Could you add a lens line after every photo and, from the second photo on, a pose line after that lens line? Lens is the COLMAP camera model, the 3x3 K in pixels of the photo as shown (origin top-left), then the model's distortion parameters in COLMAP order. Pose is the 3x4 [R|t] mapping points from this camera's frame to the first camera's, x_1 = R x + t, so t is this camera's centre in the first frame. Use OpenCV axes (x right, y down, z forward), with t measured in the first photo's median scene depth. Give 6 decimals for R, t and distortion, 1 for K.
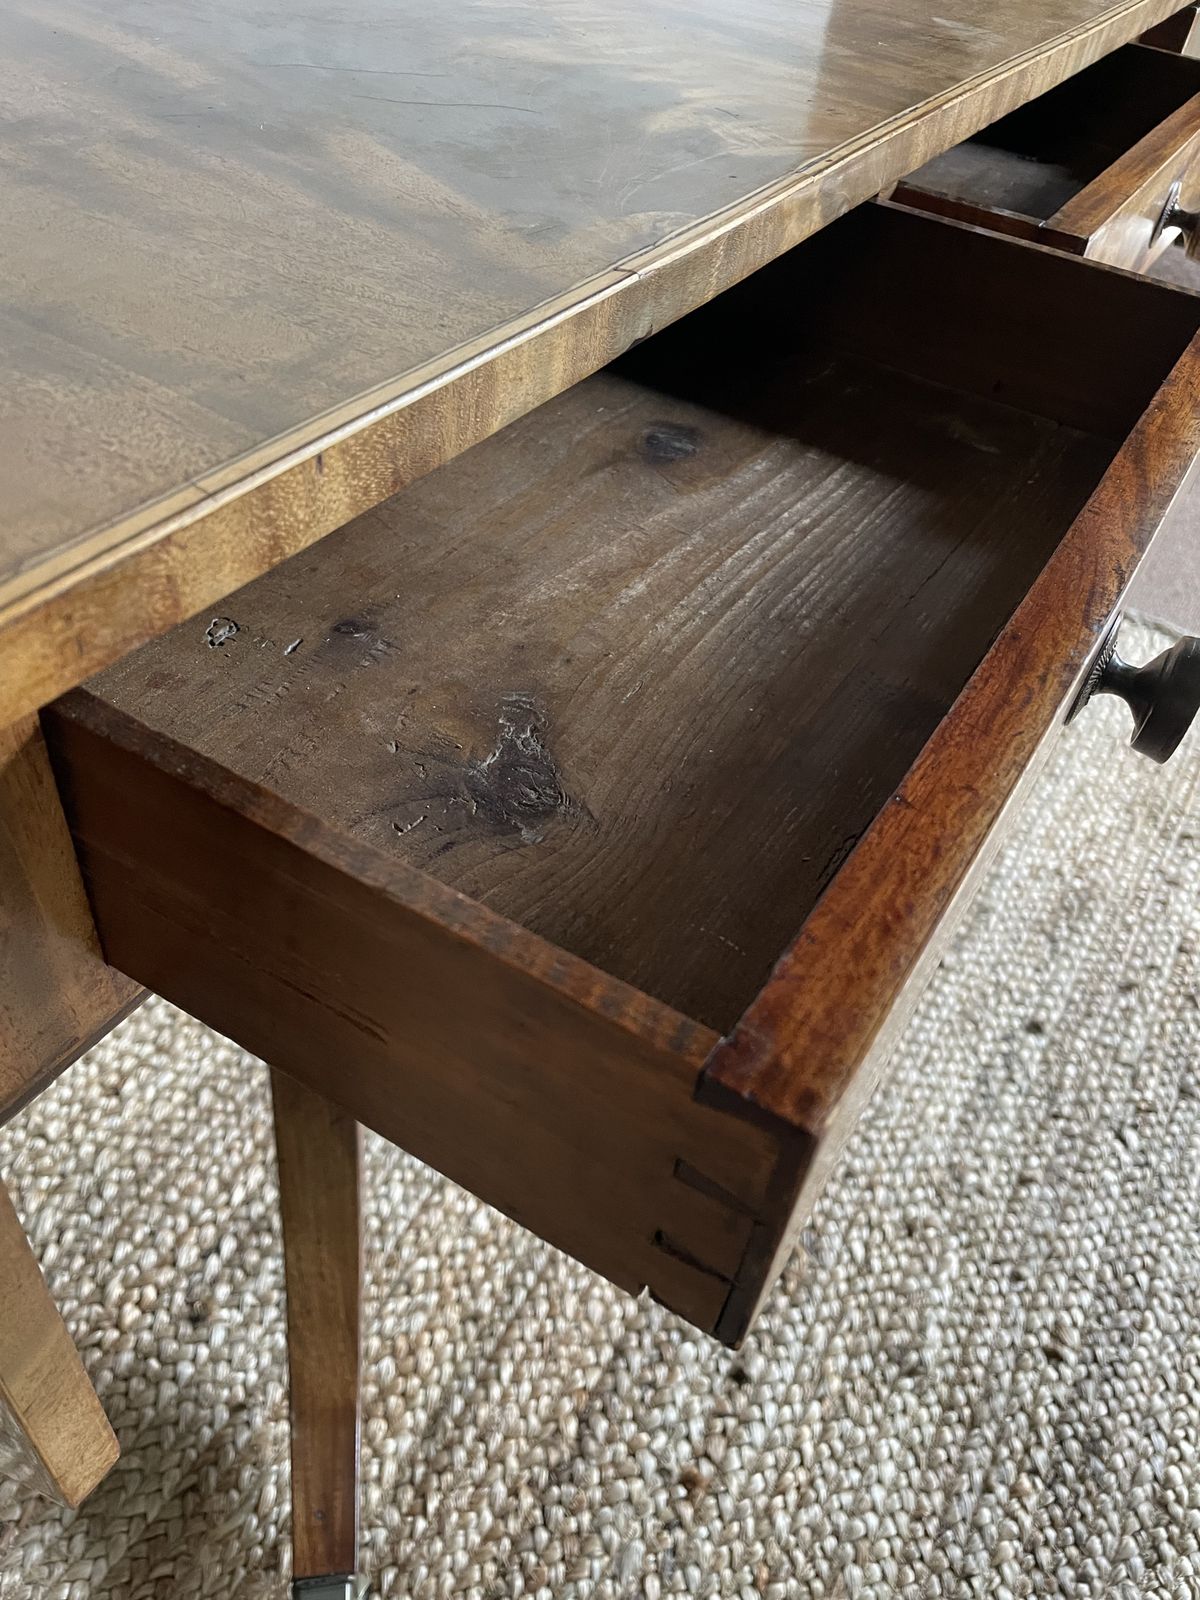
lens RADIAL K [[1217.3, 0, 600.1], [0, 1217.3, 827.1], [0, 0, 1]] dist [0.077838, -0.120767]
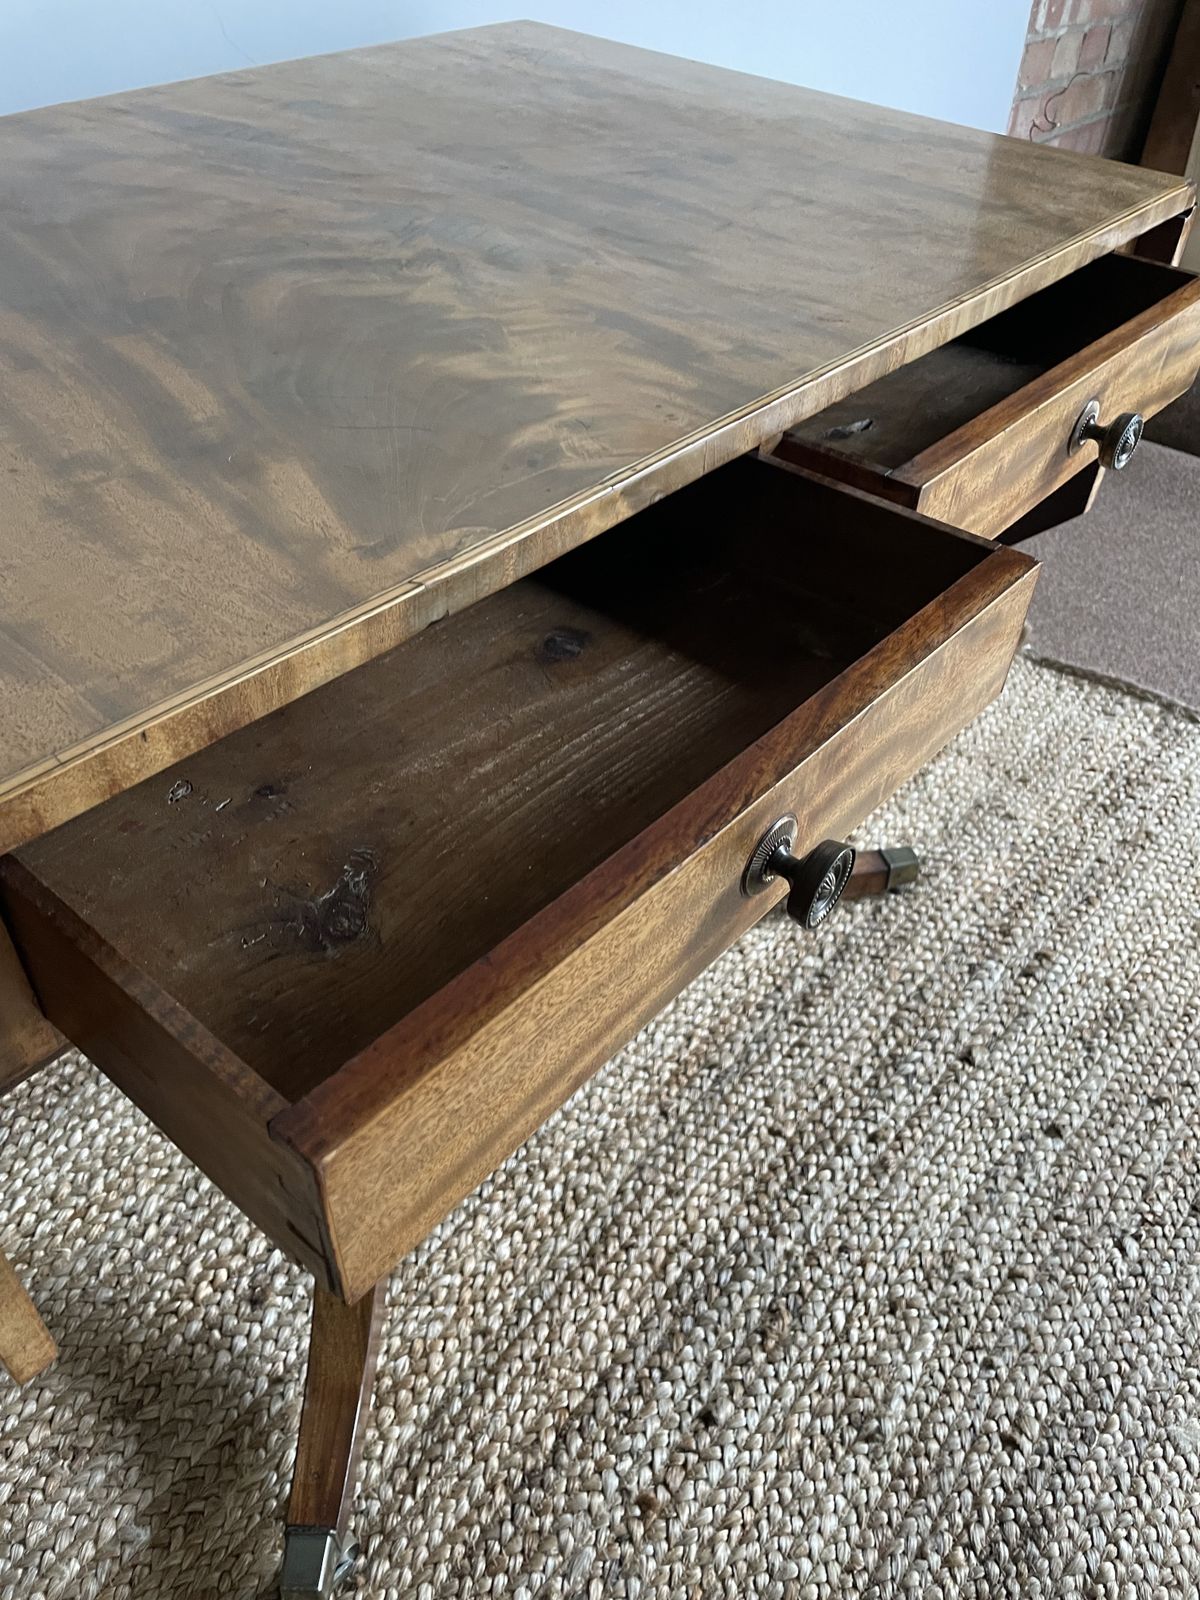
lens RADIAL K [[1216.9, 0, 608.0], [0, 1216.9, 806.6], [0, 0, 1]] dist [0.085446, -0.126280]
pose [[0.982997, 0.059628, -0.173668, 0.185341], [-0.069254, 0.996350, -0.049897, -0.042577], [0.170059, 0.061076, 0.983539, -0.145442]]
